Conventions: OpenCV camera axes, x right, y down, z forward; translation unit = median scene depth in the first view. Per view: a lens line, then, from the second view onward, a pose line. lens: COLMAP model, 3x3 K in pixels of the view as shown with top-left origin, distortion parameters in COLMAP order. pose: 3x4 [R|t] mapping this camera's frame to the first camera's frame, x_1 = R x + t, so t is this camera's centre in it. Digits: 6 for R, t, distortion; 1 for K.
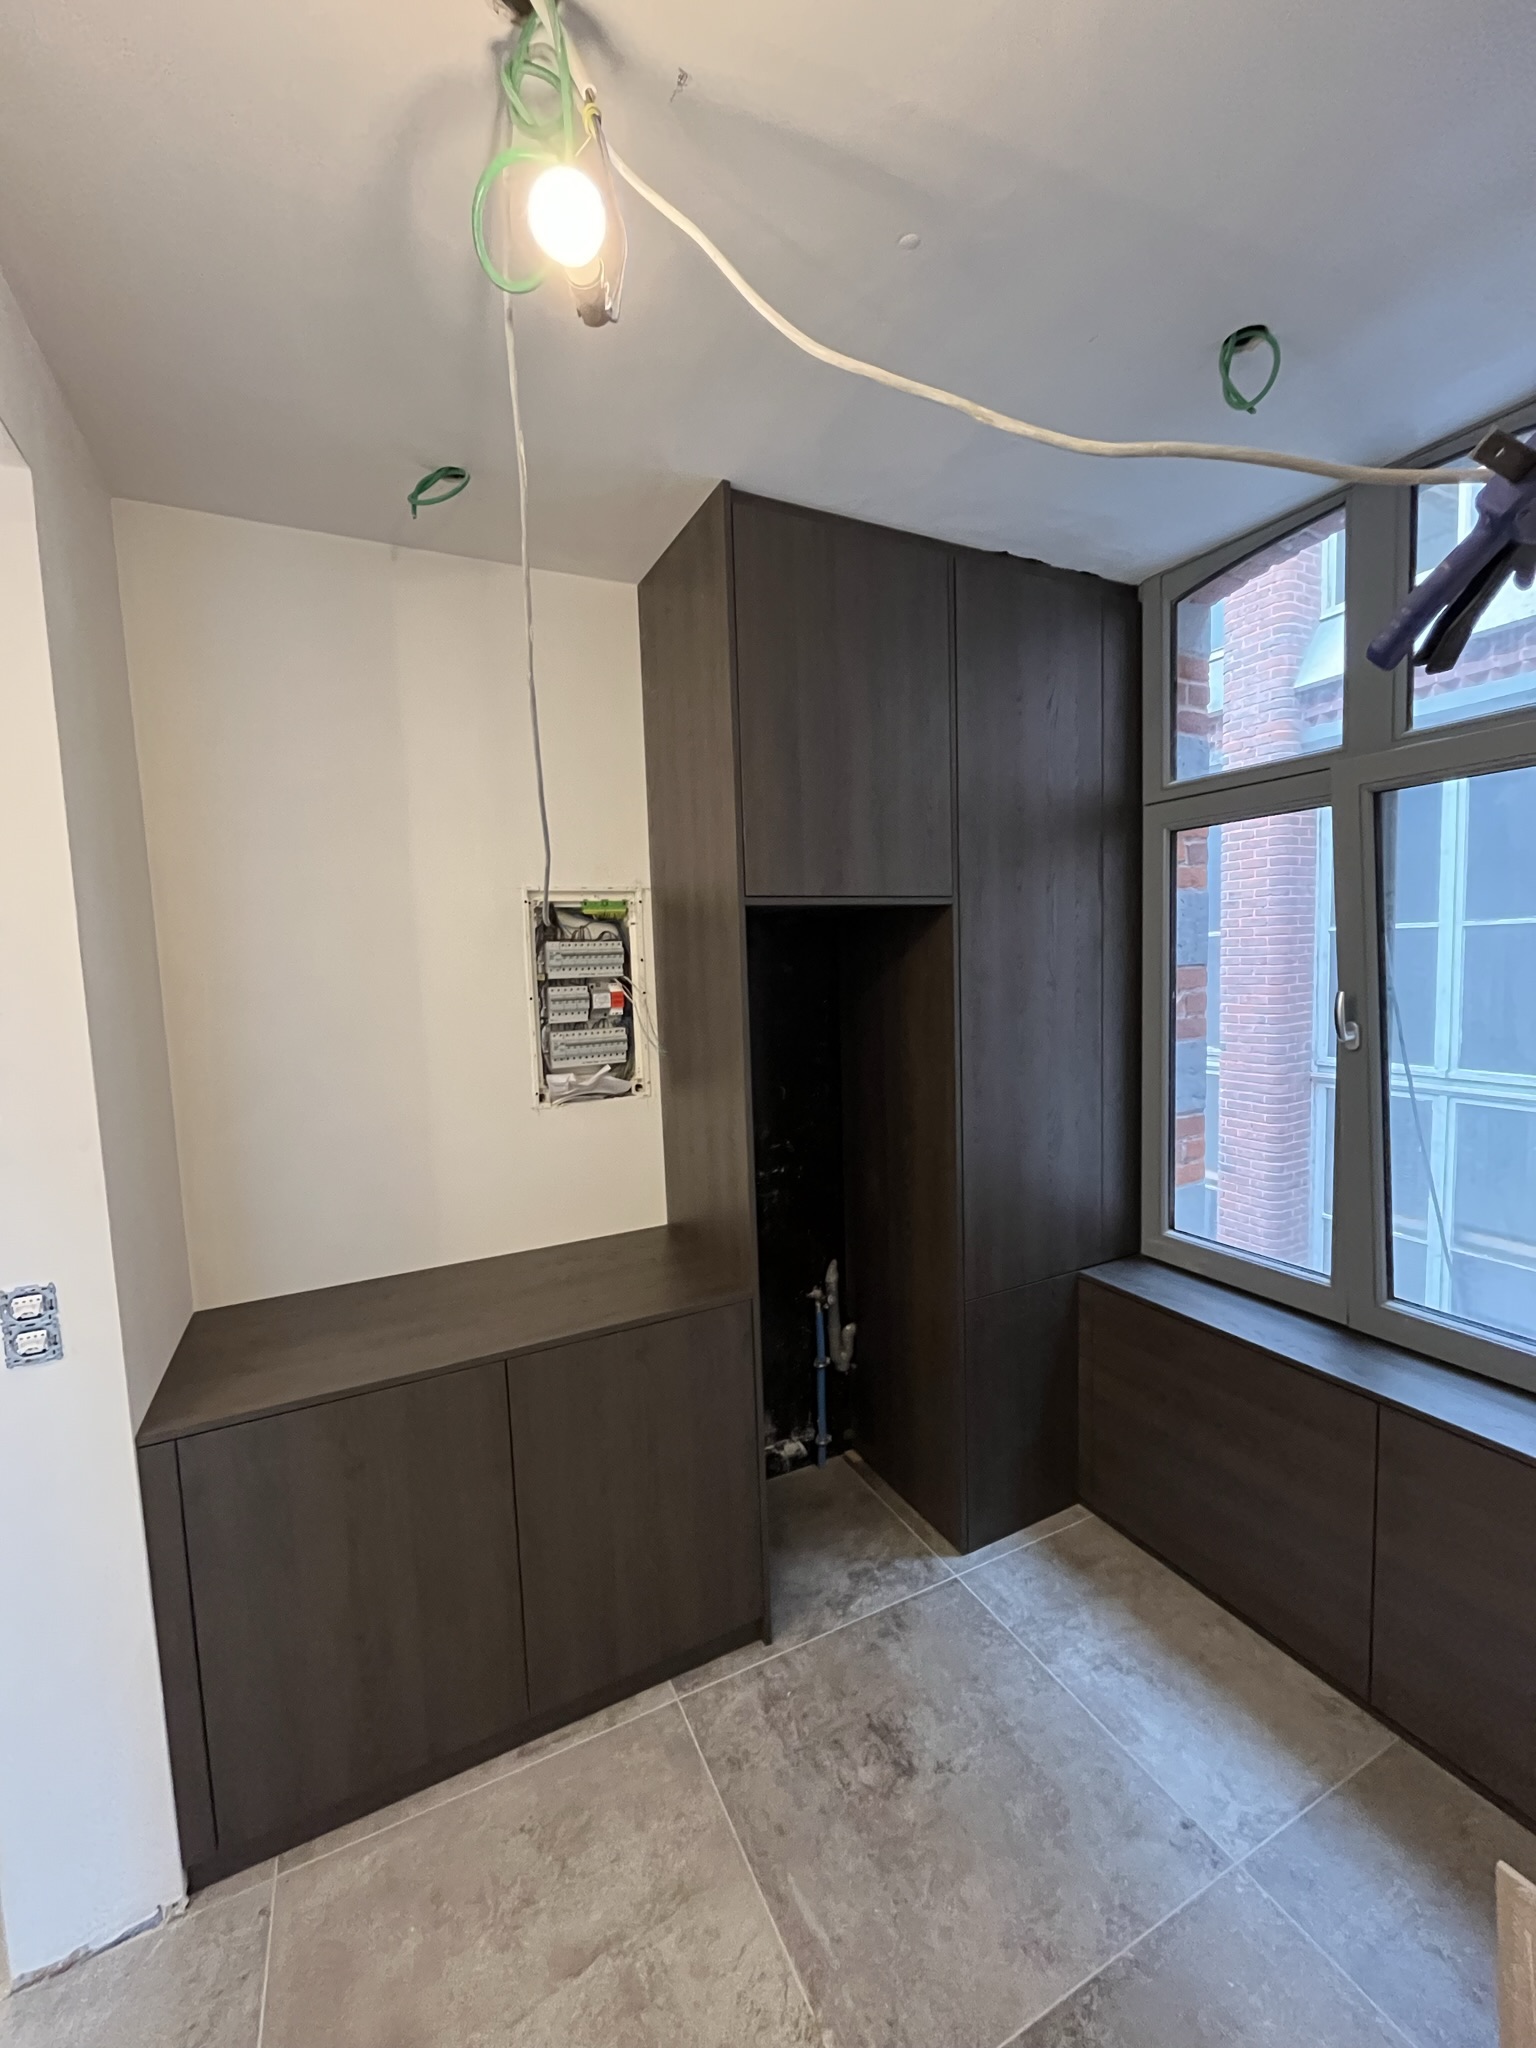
lens RADIAL K [[828.7, 0, 768.0], [0, 828.7, 1024.0], [0, 0, 1]] dist [0.000244, 0.000535]
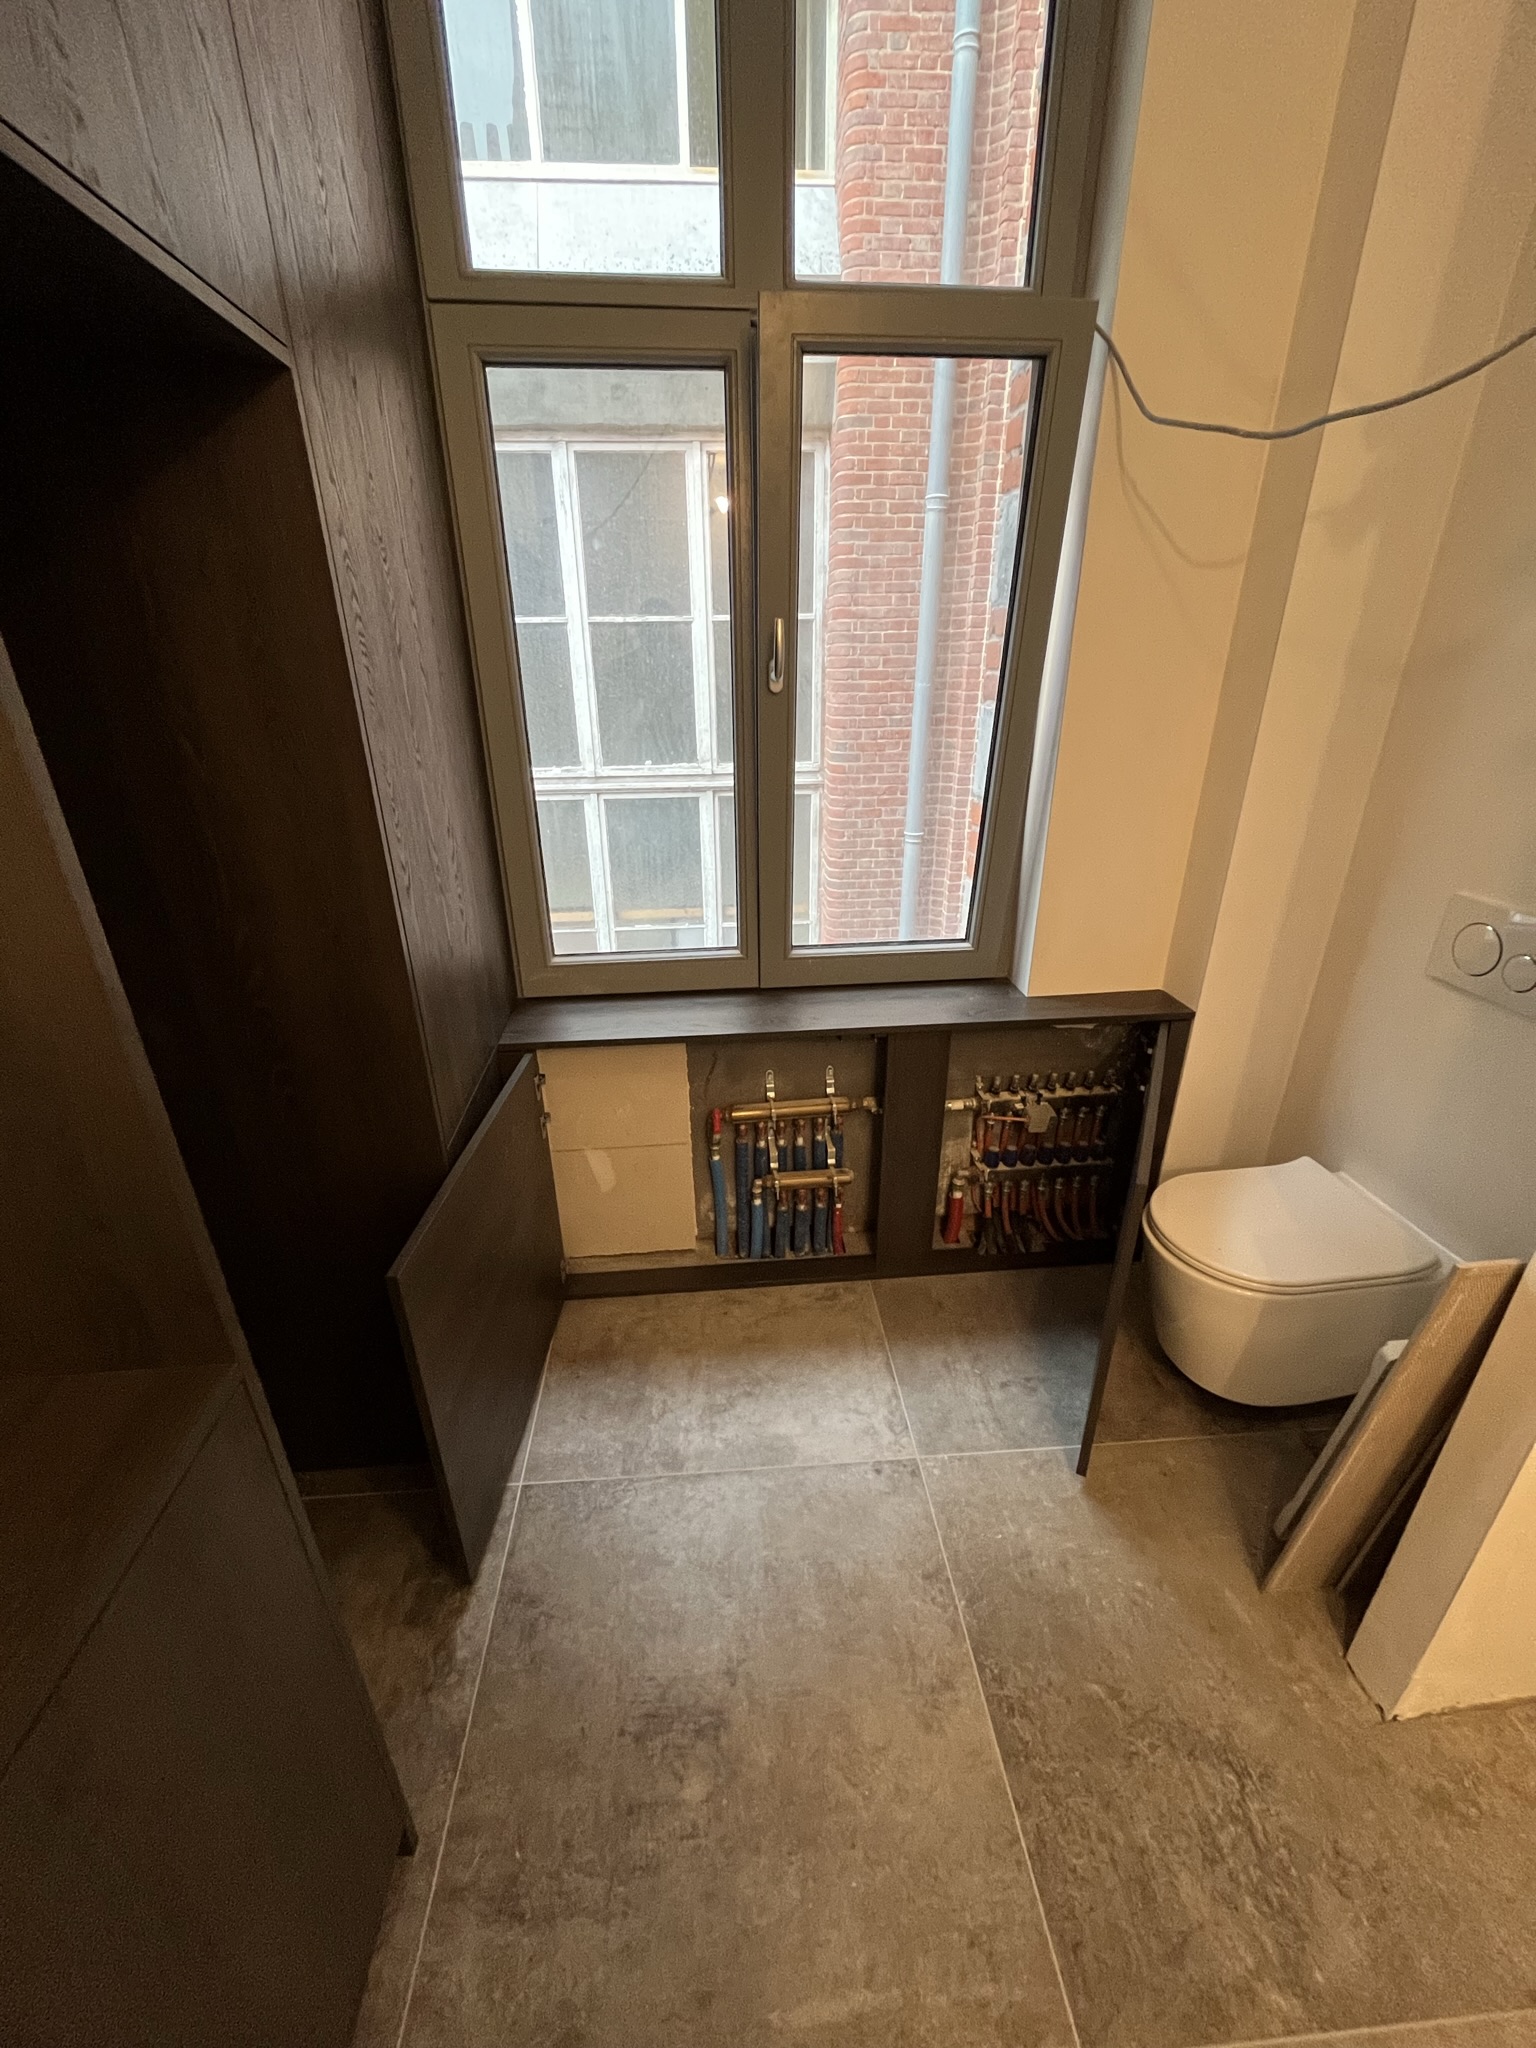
lens RADIAL K [[828.7, 0, 768.0], [0, 828.7, 1024.0], [0, 0, 1]] dist [0.000244, 0.000535]
pose [[0.373618, -0.346046, 0.860617, -0.184413], [0.069991, 0.935679, 0.345843, 0.048290], [-0.924938, -0.068978, 0.373806, 0.562046]]
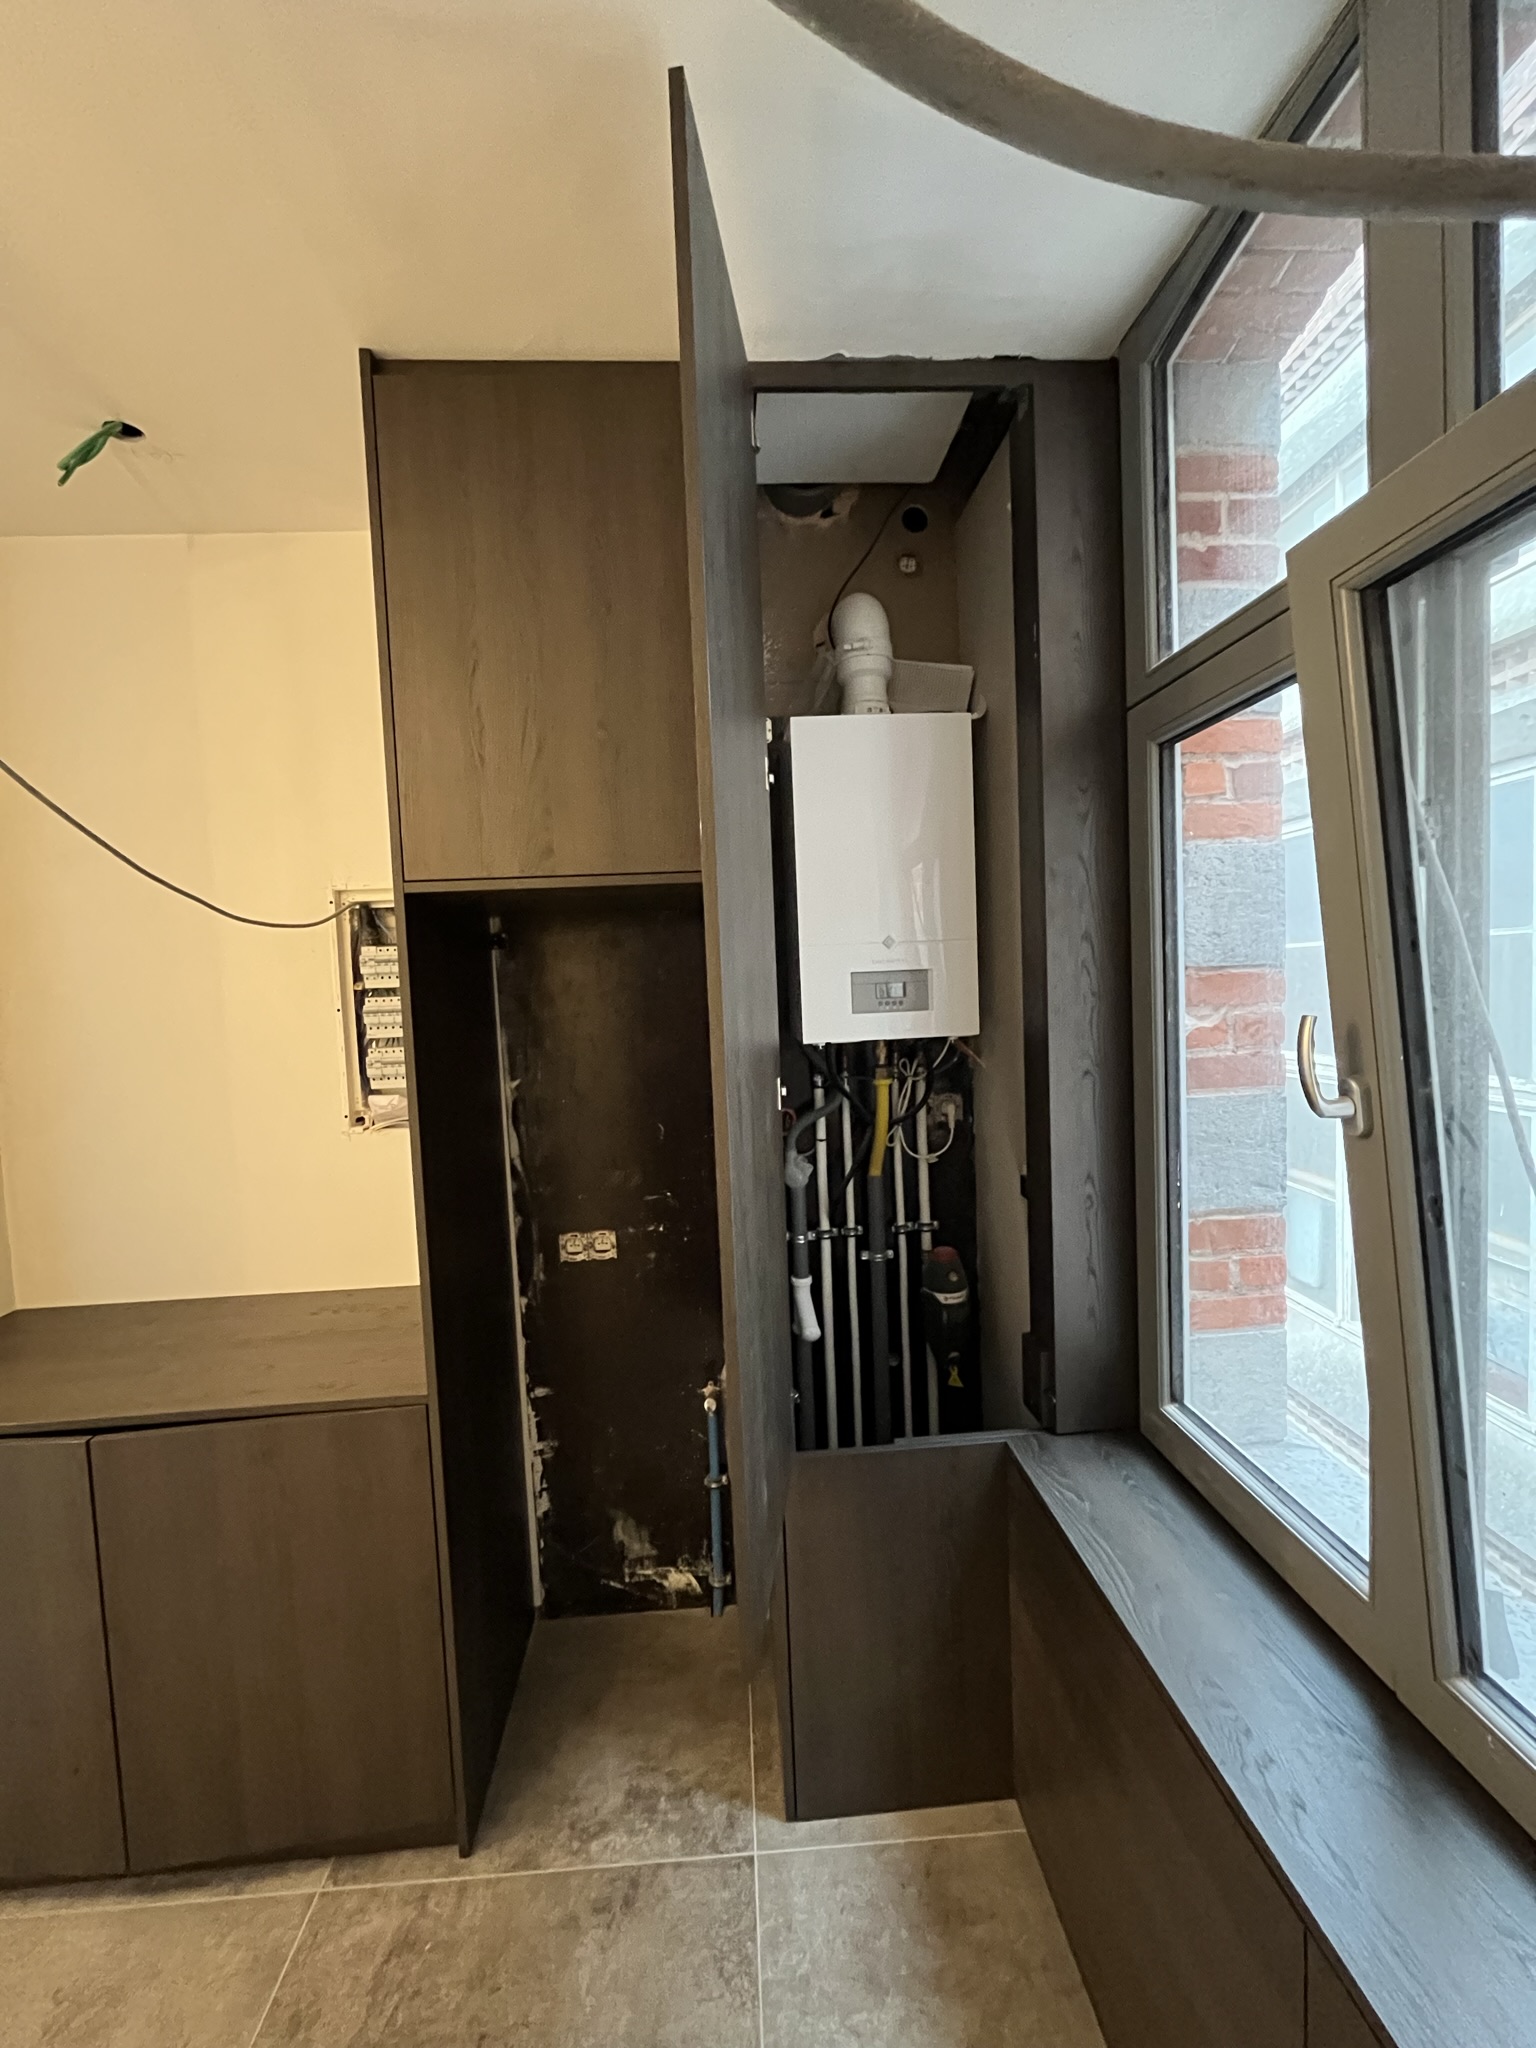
lens RADIAL K [[828.7, 0, 768.0], [0, 828.7, 1024.0], [0, 0, 1]] dist [0.000244, 0.000535]
pose [[0.917855, 0.017928, -0.396510, 0.506805], [-0.022936, 0.999706, -0.007893, -0.019477], [0.396252, 0.016339, 0.917997, 0.365172]]
